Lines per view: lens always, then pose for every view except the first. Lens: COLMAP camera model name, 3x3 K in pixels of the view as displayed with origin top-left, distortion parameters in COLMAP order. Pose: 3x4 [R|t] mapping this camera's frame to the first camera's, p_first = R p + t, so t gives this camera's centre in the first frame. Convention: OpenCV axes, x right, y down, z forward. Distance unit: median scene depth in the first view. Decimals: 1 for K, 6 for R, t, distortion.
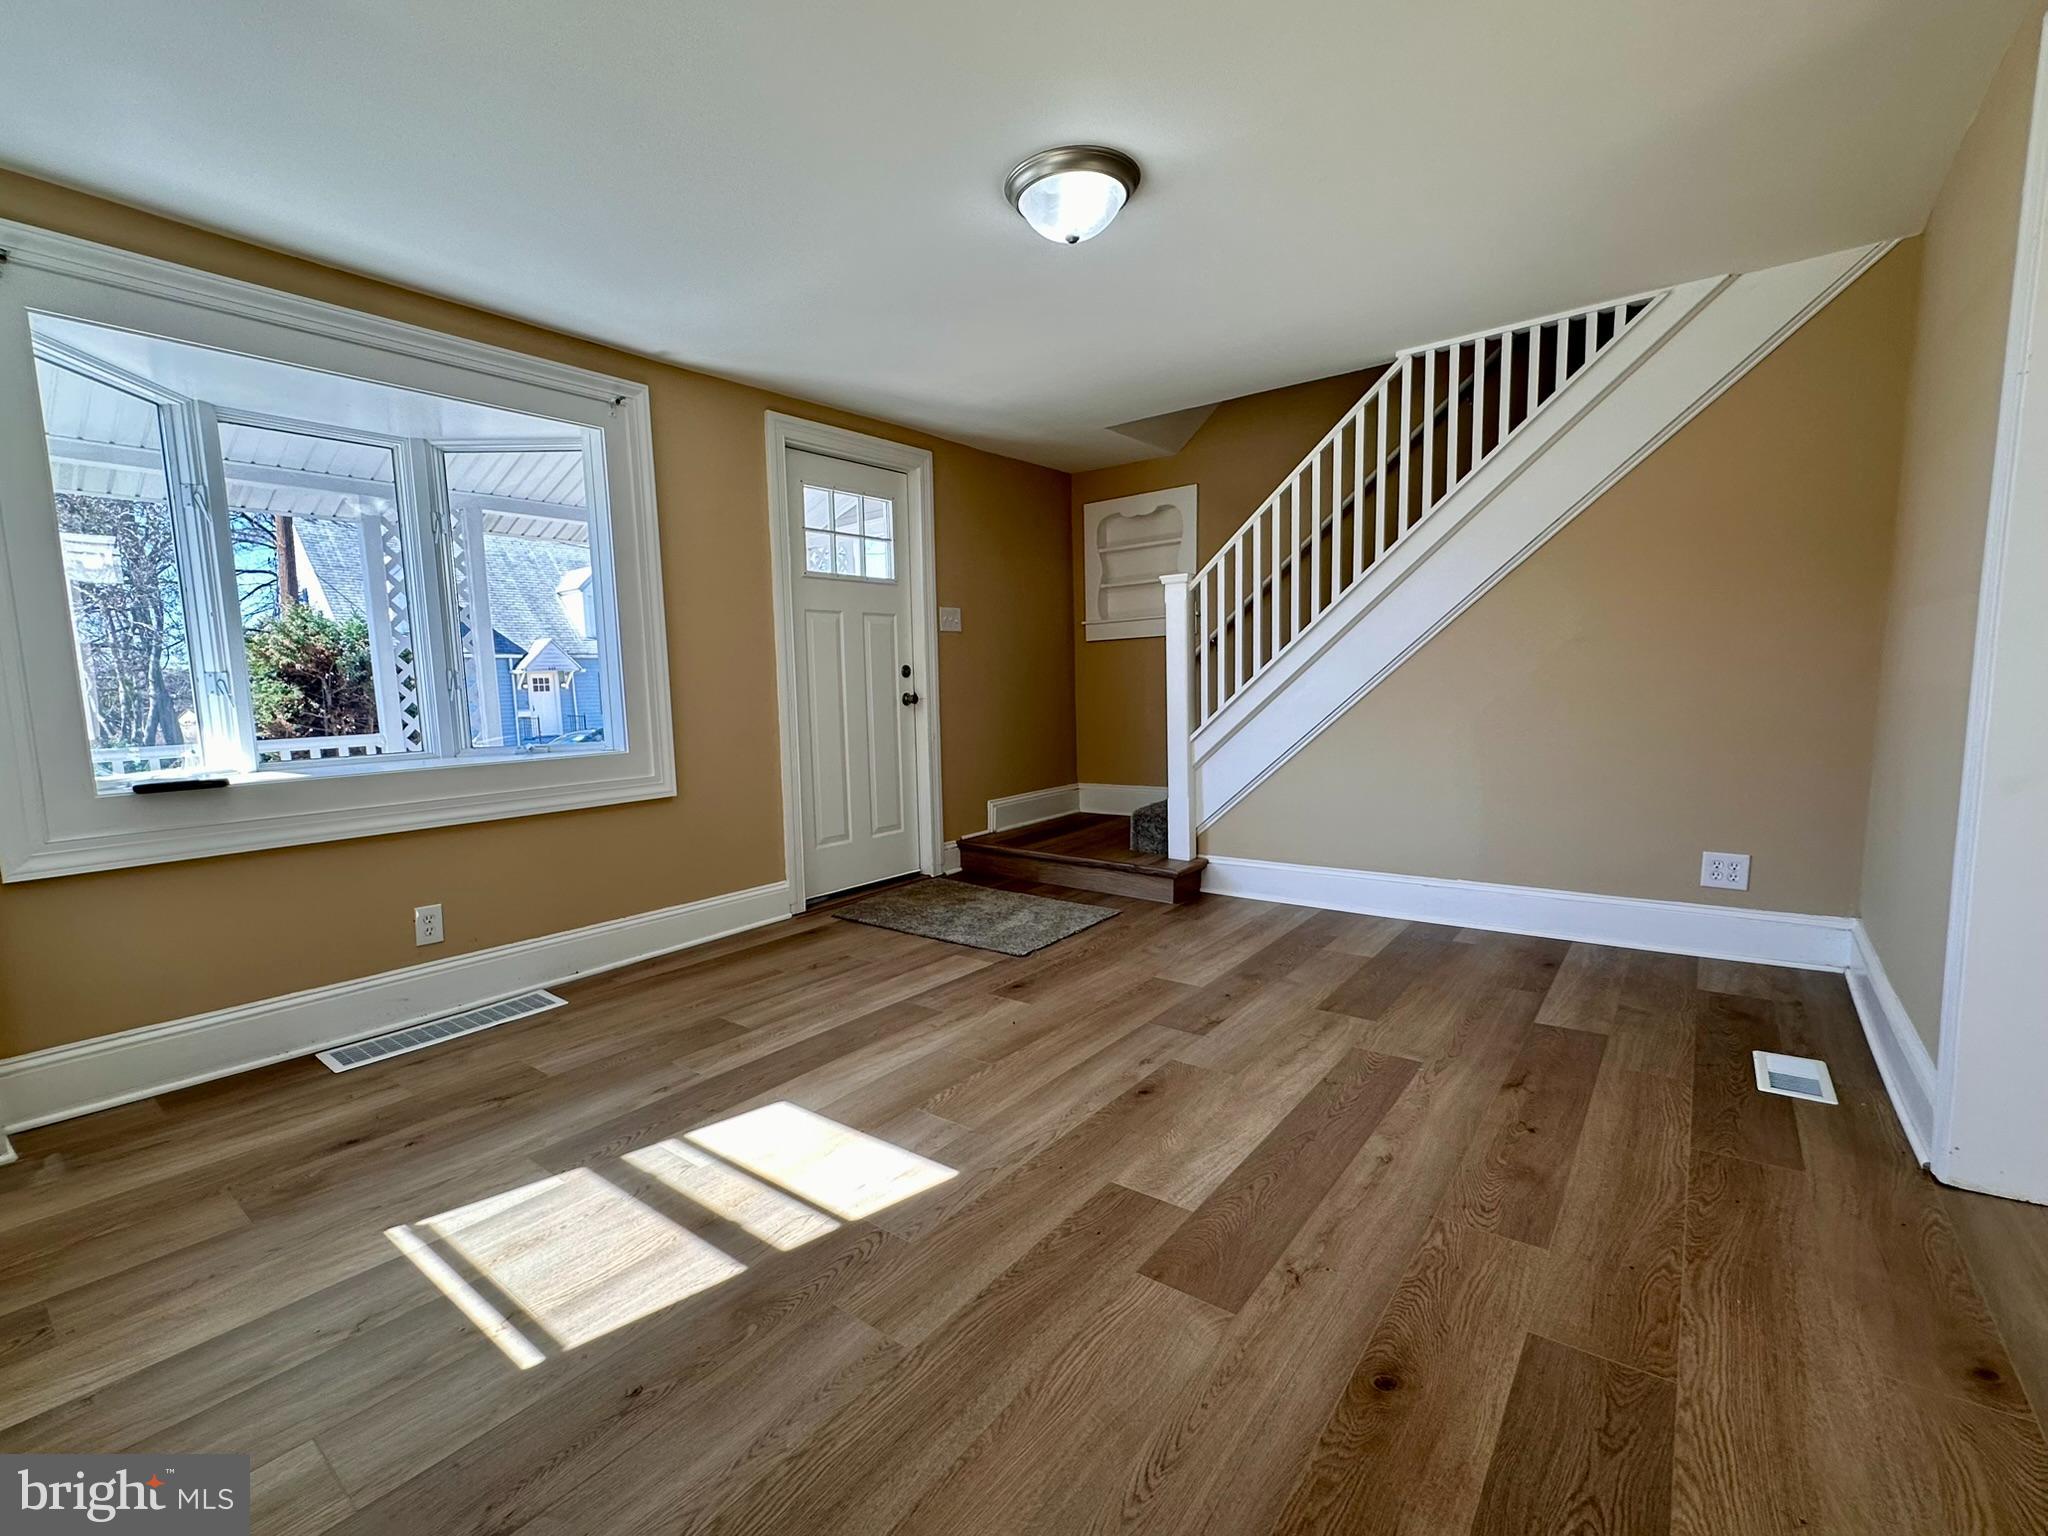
lens RADIAL K [[891.9, 0, 1024.0], [0, 891.9, 768.0], [0, 0, 1]] dist [-0.000529, 0.000128]
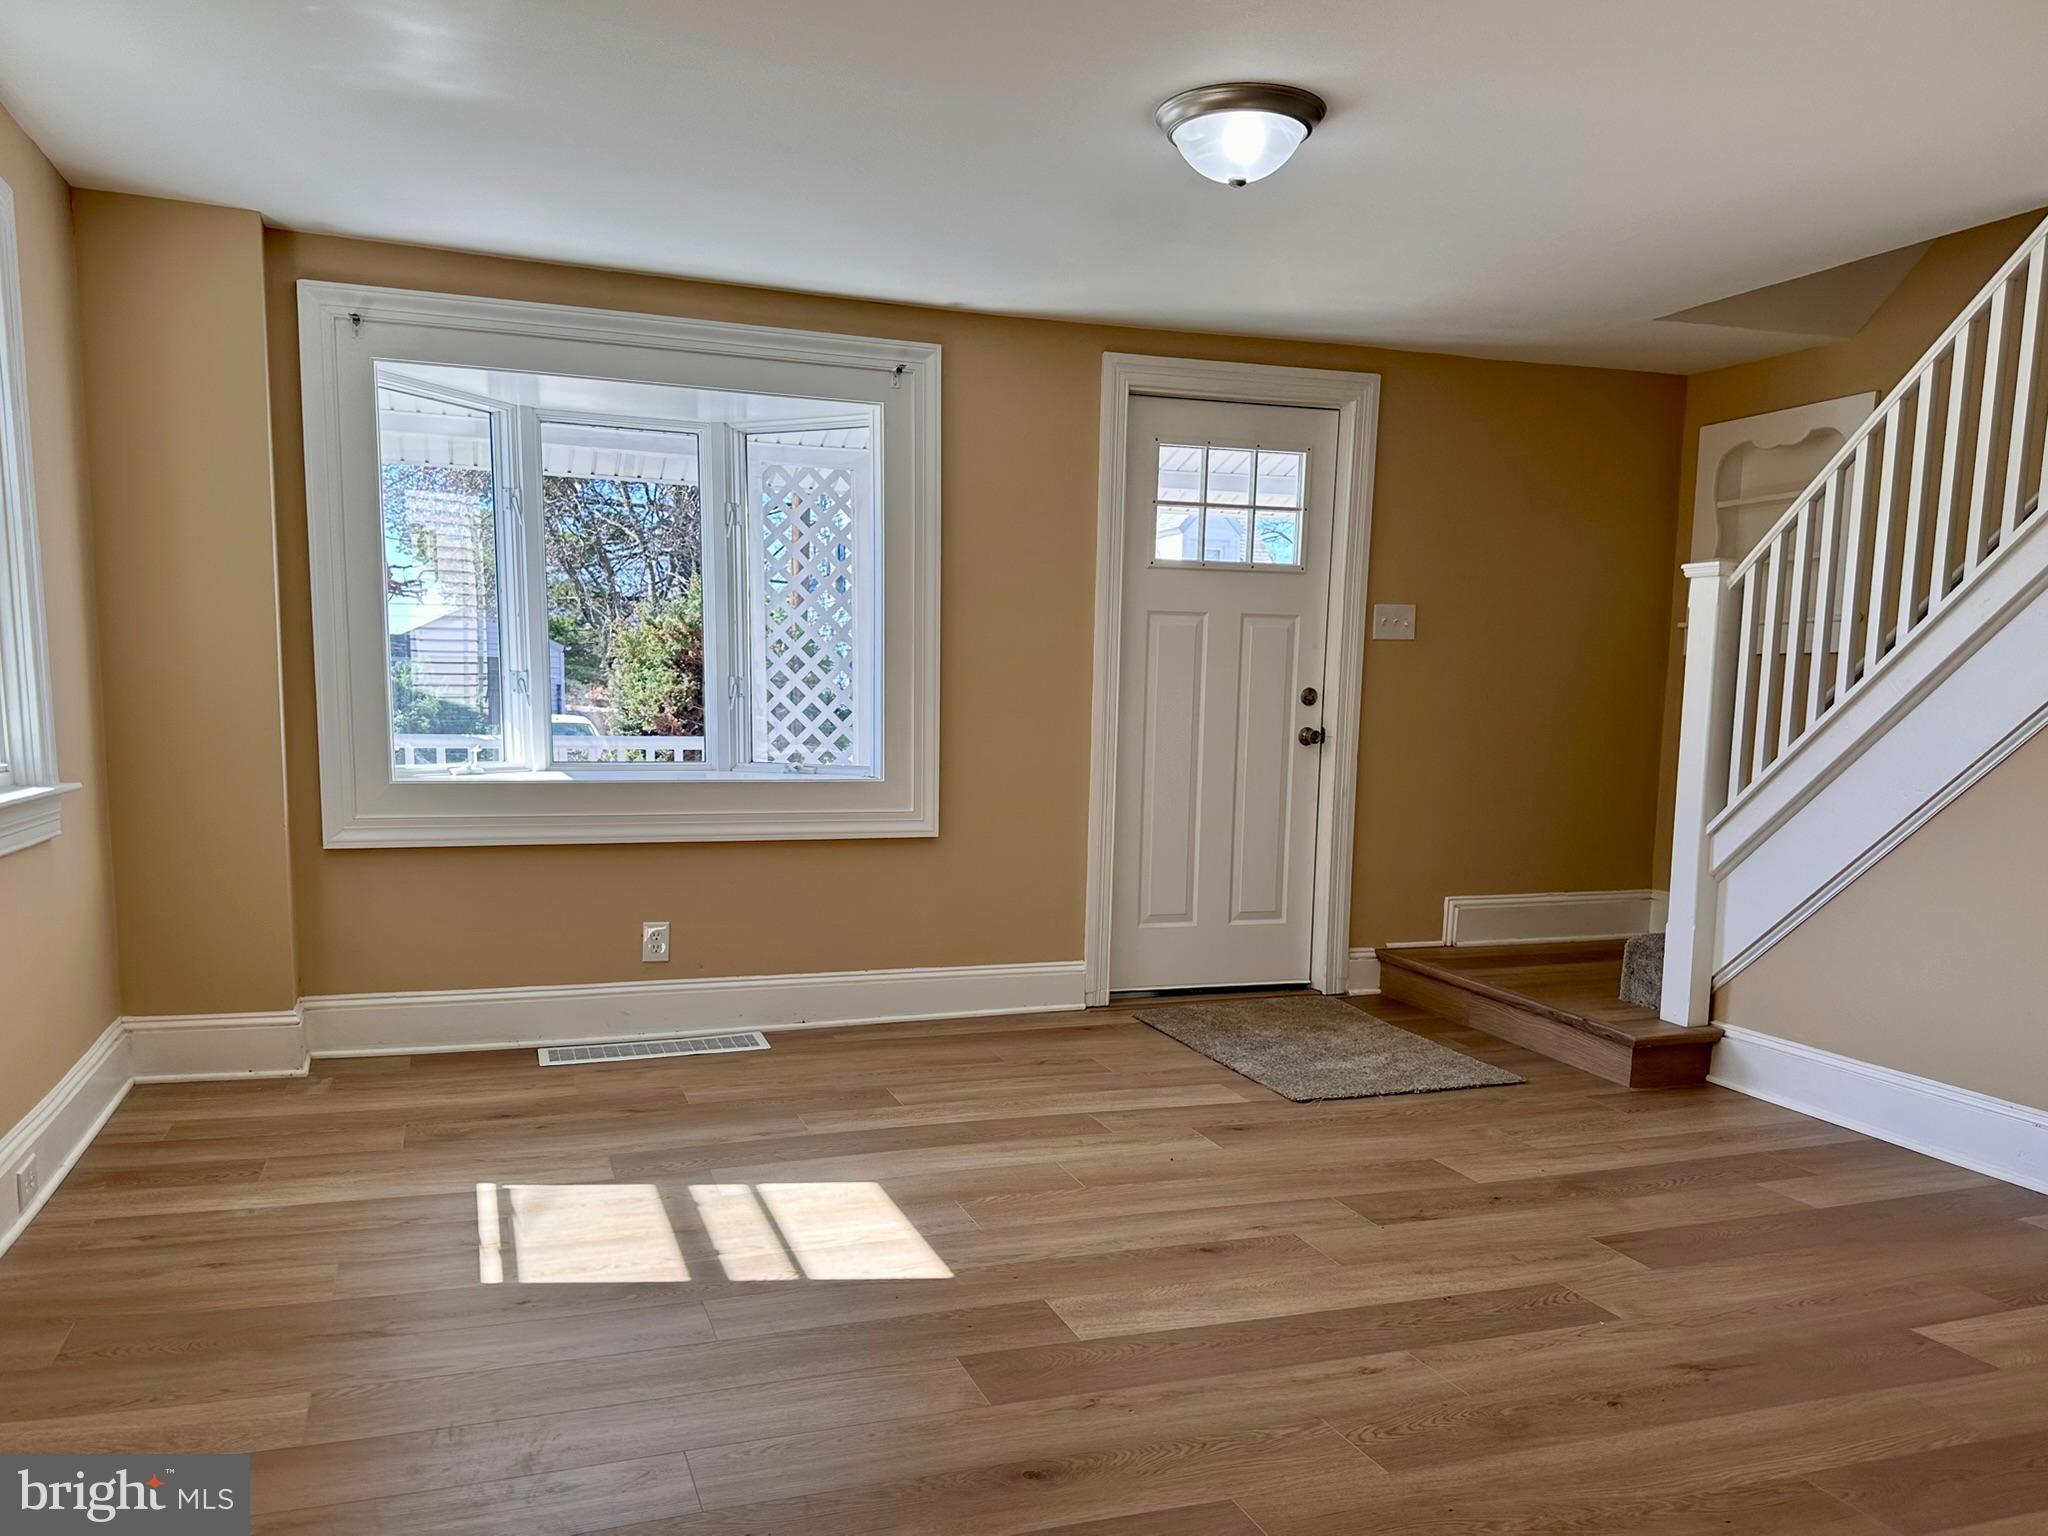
lens RADIAL K [[1421.2, 0, 1030.6], [0, 1421.2, 845.0], [0, 0, 1]] dist [0.176490, -0.329184]
pose [[0.866505, 0.100734, -0.488898, 0.316686], [-0.094228, 0.994826, 0.037970, -0.018940], [0.490193, 0.013166, 0.871514, -0.116892]]
